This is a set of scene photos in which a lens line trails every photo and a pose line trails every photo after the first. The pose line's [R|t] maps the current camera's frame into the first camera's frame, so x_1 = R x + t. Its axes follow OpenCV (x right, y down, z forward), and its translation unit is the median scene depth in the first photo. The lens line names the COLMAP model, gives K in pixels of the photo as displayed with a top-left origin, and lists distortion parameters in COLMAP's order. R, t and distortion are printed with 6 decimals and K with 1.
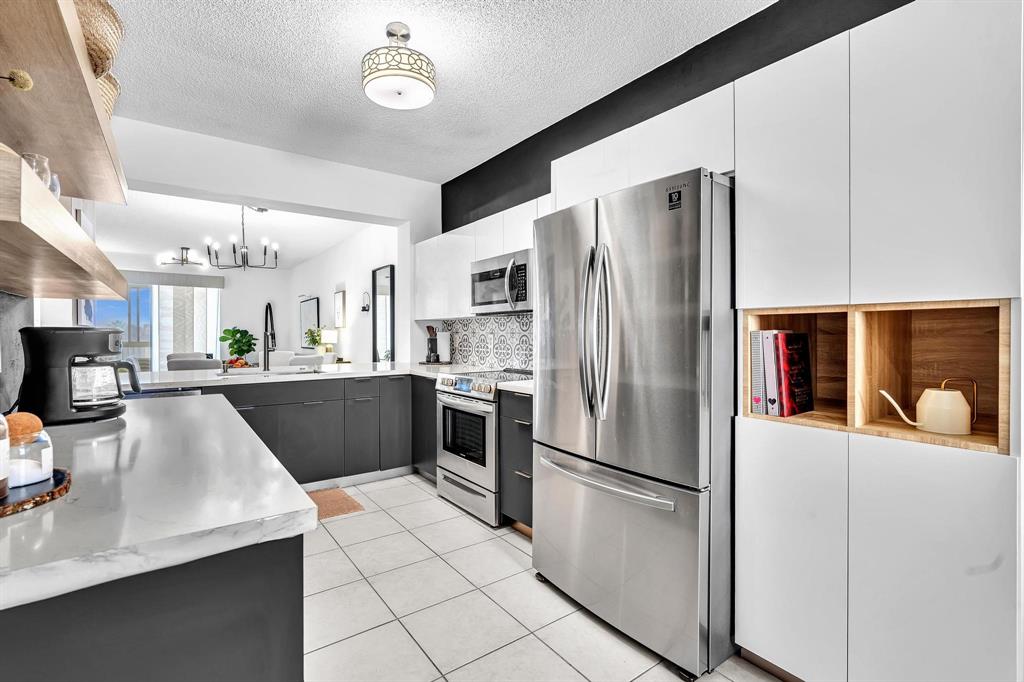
lens RADIAL K [[461.6, 0, 507.9], [0, 461.6, 338.3], [0, 0, 1]] dist [0.000874, 0.000518]
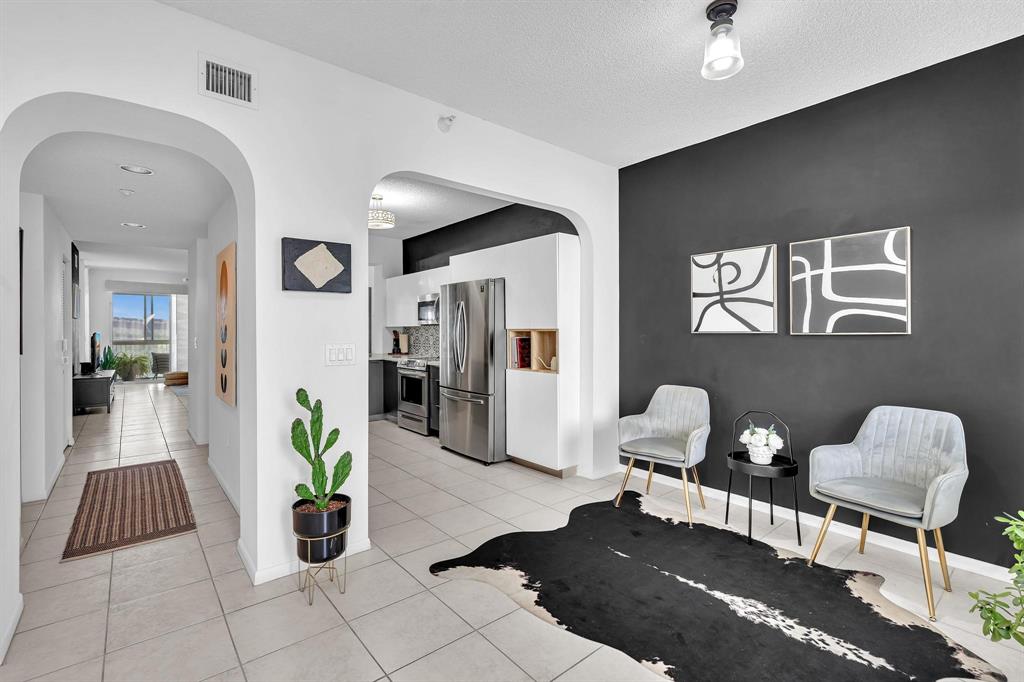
lens RADIAL K [[461.6, 0, 507.9], [0, 461.6, 338.3], [0, 0, 1]] dist [0.000874, 0.000518]
pose [[0.998305, 0.000206, 0.058206, 0.157024], [-0.000515, 0.999986, 0.005282, -0.010681], [-0.058204, -0.005303, 0.998291, -0.756040]]
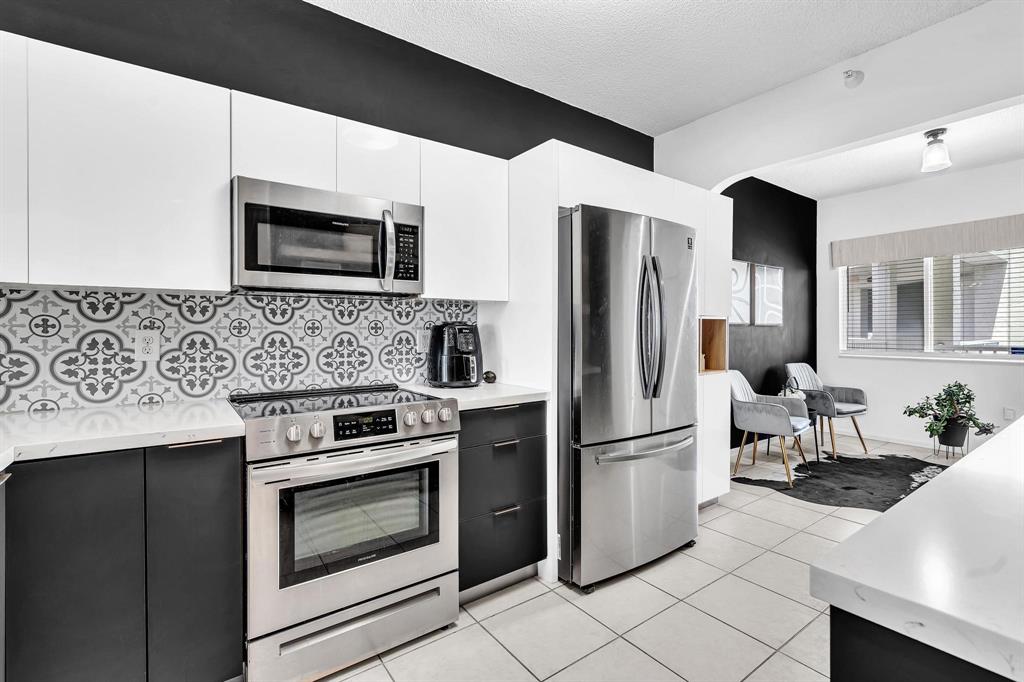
lens RADIAL K [[465.3, 0, 508.0], [0, 465.3, 329.9], [0, 0, 1]] dist [-0.006900, 0.000797]
pose [[0.002552, 0.000474, 0.999997, -0.536373], [0.009861, 0.999951, -0.000500, -0.005399], [-0.999948, 0.009862, 0.002547, 0.714540]]
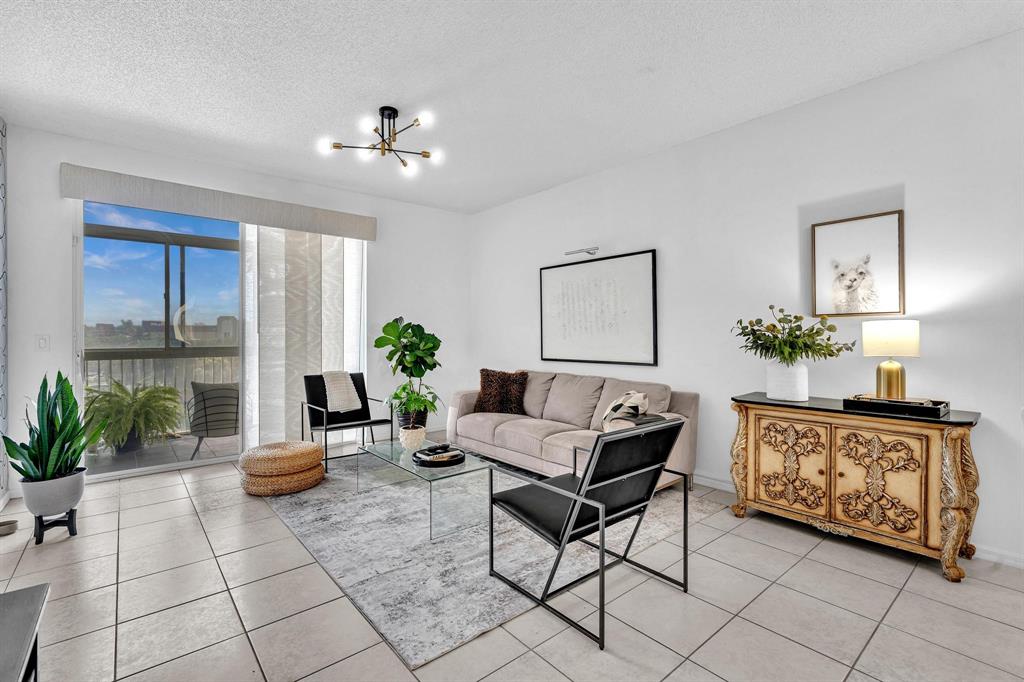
lens RADIAL K [[461.6, 0, 507.9], [0, 461.6, 338.3], [0, 0, 1]] dist [0.000874, 0.000518]
pose [[0.997821, 0.000692, 0.065972, -1.393578], [-0.000652, 1.000000, -0.000630, -0.006925], [-0.065972, 0.000586, 0.997821, 1.350572]]
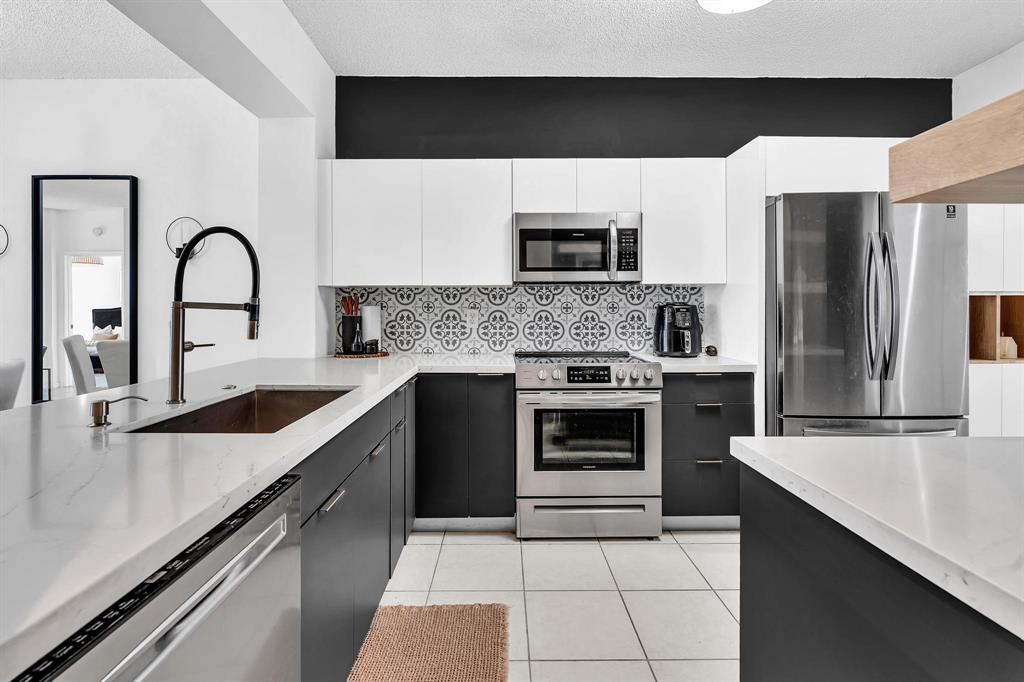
lens RADIAL K [[468.1, 0, 506.5], [0, 468.1, 312.4], [0, 0, 1]] dist [-0.008877, 0.000533]
pose [[0.583358, -0.005356, 0.812197, -0.686188], [0.008804, 0.999961, 0.000271, -0.003637], [-0.812167, 0.006993, 0.583383, 0.563675]]
